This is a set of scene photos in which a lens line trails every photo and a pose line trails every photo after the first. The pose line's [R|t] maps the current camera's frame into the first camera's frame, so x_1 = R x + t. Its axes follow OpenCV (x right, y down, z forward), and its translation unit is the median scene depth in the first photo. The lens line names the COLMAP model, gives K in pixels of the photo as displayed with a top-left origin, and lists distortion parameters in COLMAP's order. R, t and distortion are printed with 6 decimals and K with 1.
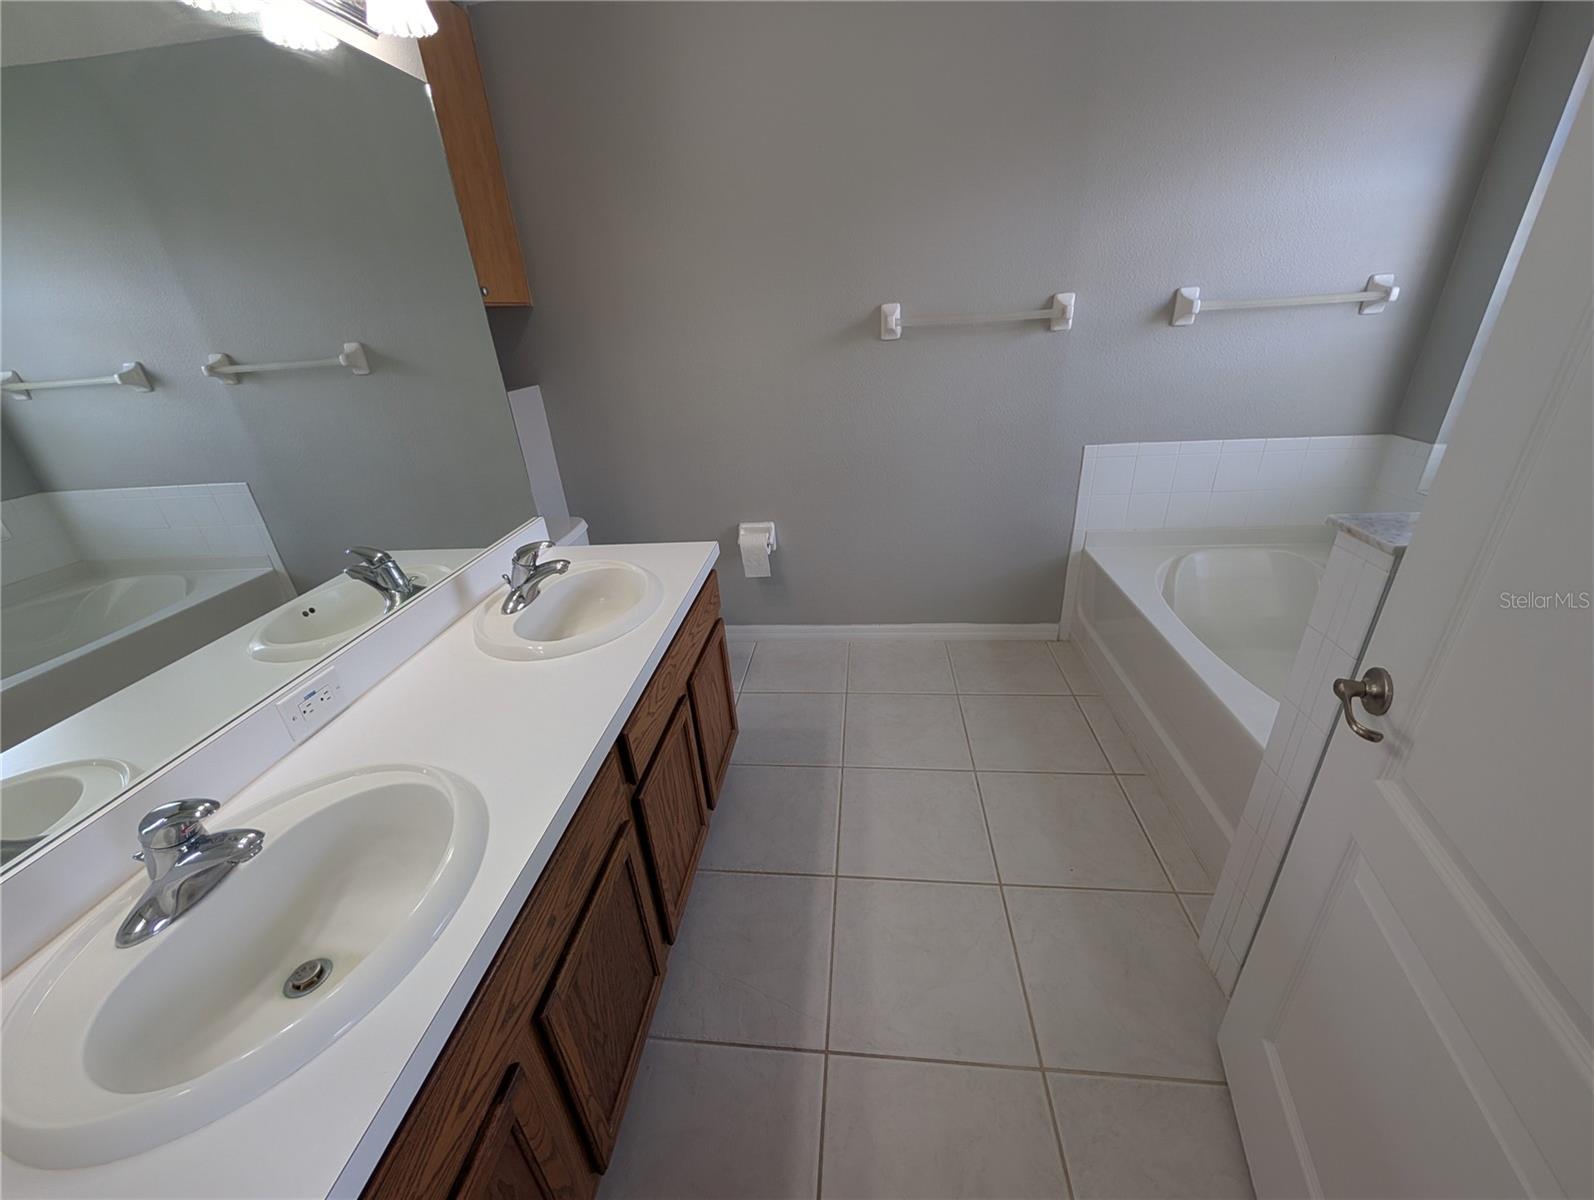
lens RADIAL K [[607.9, 0, 796.5], [0, 607.9, 594.2], [0, 0, 1]] dist [-0.000949, 0.000044]
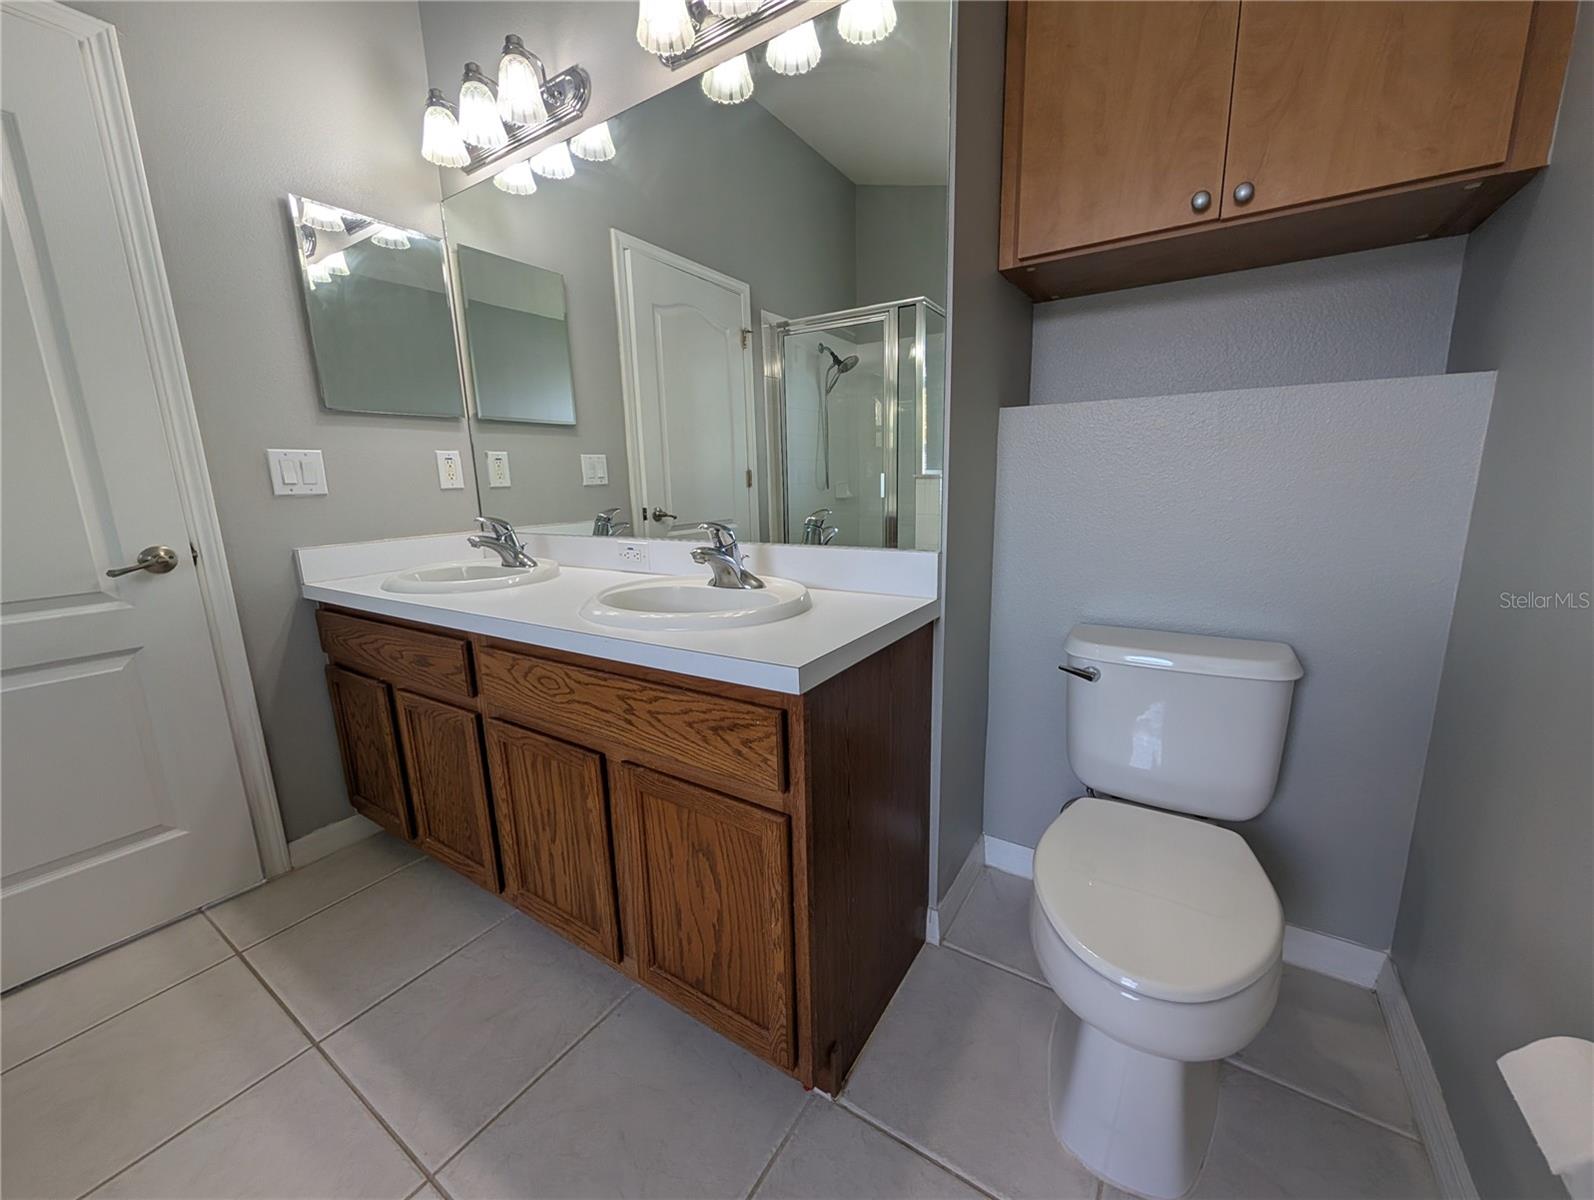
lens RADIAL K [[607.9, 0, 796.5], [0, 607.9, 594.2], [0, 0, 1]] dist [-0.000949, 0.000044]
pose [[-0.451832, 0.241010, -0.858931, 0.294737], [-0.333864, 0.847166, 0.413334, -0.391959], [0.827274, 0.473524, -0.302312, 1.304194]]
